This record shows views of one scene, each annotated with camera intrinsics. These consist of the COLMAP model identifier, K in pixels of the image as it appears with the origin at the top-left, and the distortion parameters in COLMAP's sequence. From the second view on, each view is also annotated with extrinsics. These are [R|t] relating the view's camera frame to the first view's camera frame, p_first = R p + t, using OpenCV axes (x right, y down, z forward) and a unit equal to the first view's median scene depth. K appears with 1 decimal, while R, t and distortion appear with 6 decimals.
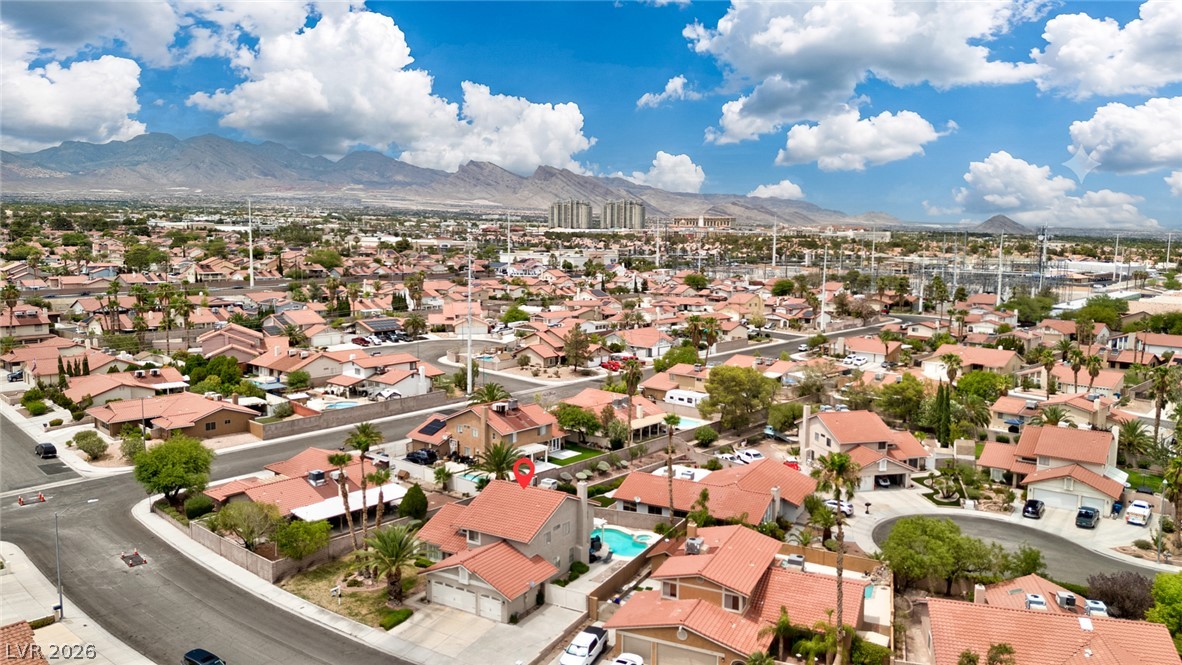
lens RADIAL K [[865.0, 0, 594.8], [0, 865.0, 331.9], [0, 0, 1]] dist [0.104790, -0.107137]
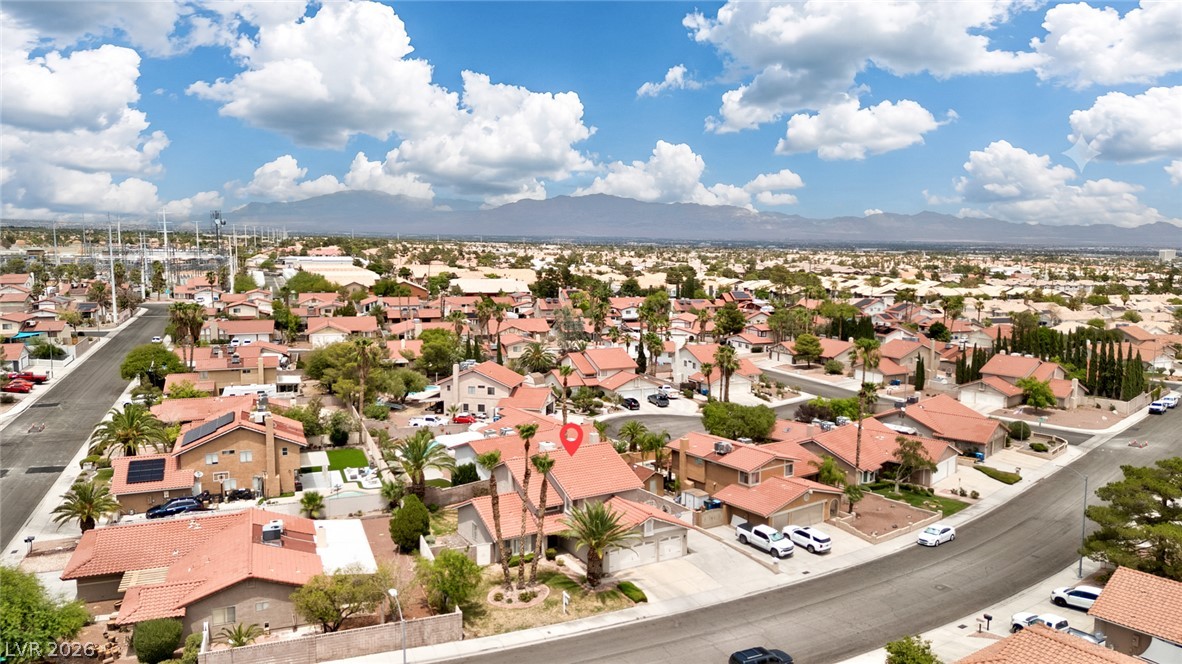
lens RADIAL K [[865.0, 0, 594.8], [0, 865.0, 331.4], [0, 0, 1]] dist [0.104790, -0.107137]
pose [[0.465114, -0.110411, 0.878339, -0.495194], [0.103527, 0.992168, 0.069898, -0.010138], [-0.879177, 0.058421, 0.472901, 0.274463]]
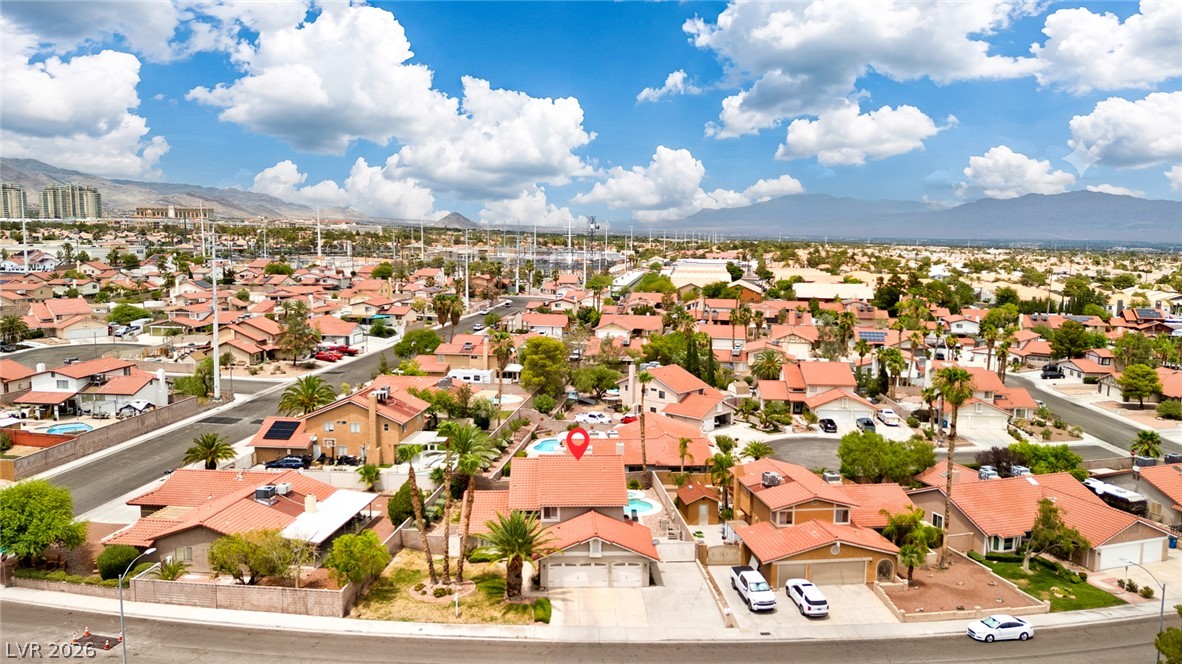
lens RADIAL K [[865.0, 0, 594.8], [0, 865.0, 331.4], [0, 0, 1]] dist [0.104790, -0.107137]
pose [[0.829127, -0.067268, 0.554999, -0.314437], [0.064794, 0.997607, 0.024117, 0.011369], [-0.555293, 0.015965, 0.831501, 0.106324]]
